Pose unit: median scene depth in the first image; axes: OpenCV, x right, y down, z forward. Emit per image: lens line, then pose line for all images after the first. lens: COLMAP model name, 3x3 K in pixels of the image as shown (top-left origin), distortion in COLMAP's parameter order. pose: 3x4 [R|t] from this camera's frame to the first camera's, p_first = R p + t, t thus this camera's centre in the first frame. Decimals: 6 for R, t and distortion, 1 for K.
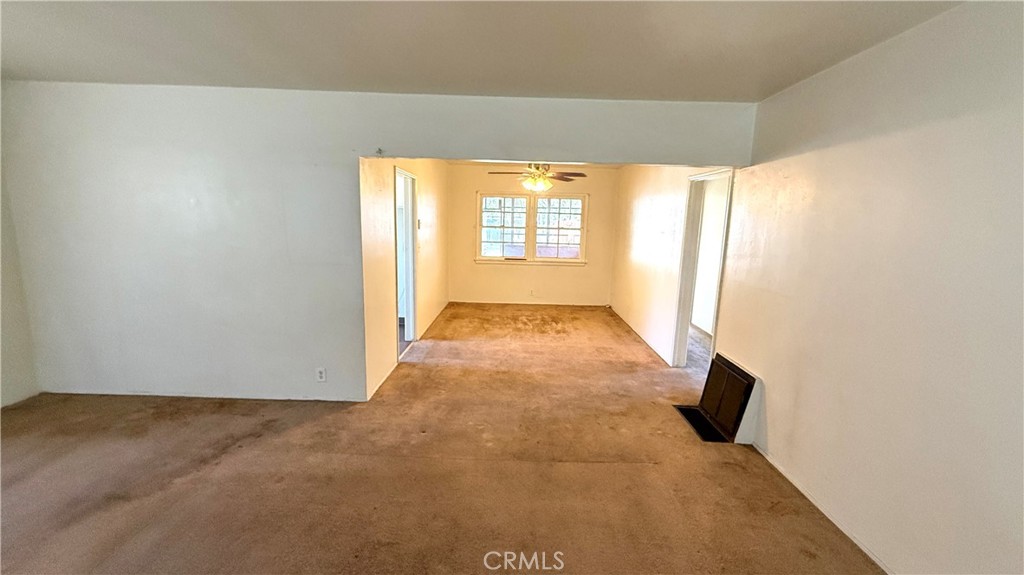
lens RADIAL K [[409.6, 0, 512.7], [0, 409.6, 285.2], [0, 0, 1]] dist [0.000899, -0.000236]
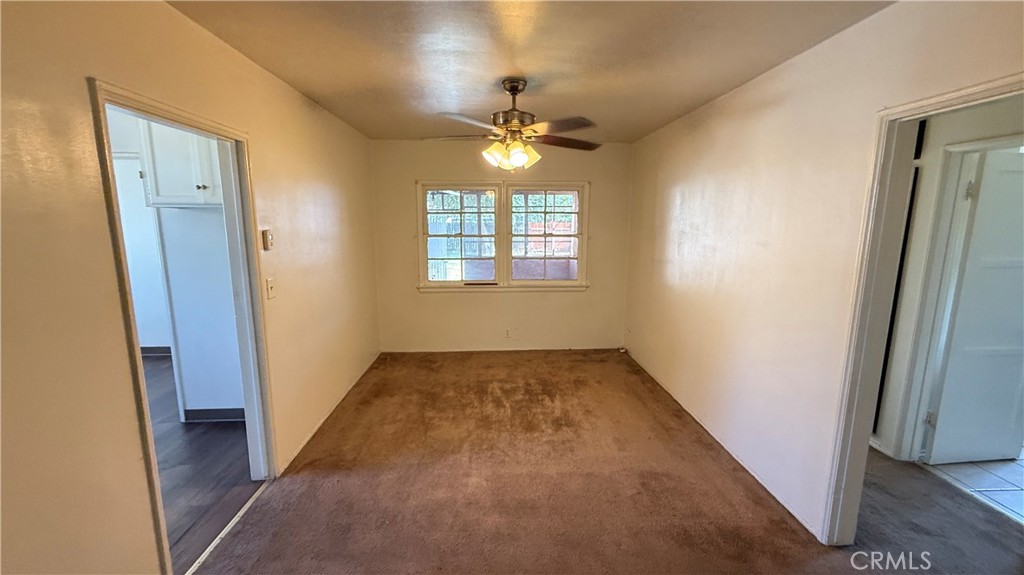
lens RADIAL K [[409.6, 0, 511.2], [0, 409.6, 284.9], [0, 0, 1]] dist [0.000899, -0.000236]
pose [[0.997797, -0.033117, 0.057478, 0.024728], [0.033444, 0.999429, -0.004748, -0.082113], [-0.057288, 0.006660, 0.998335, 0.491802]]
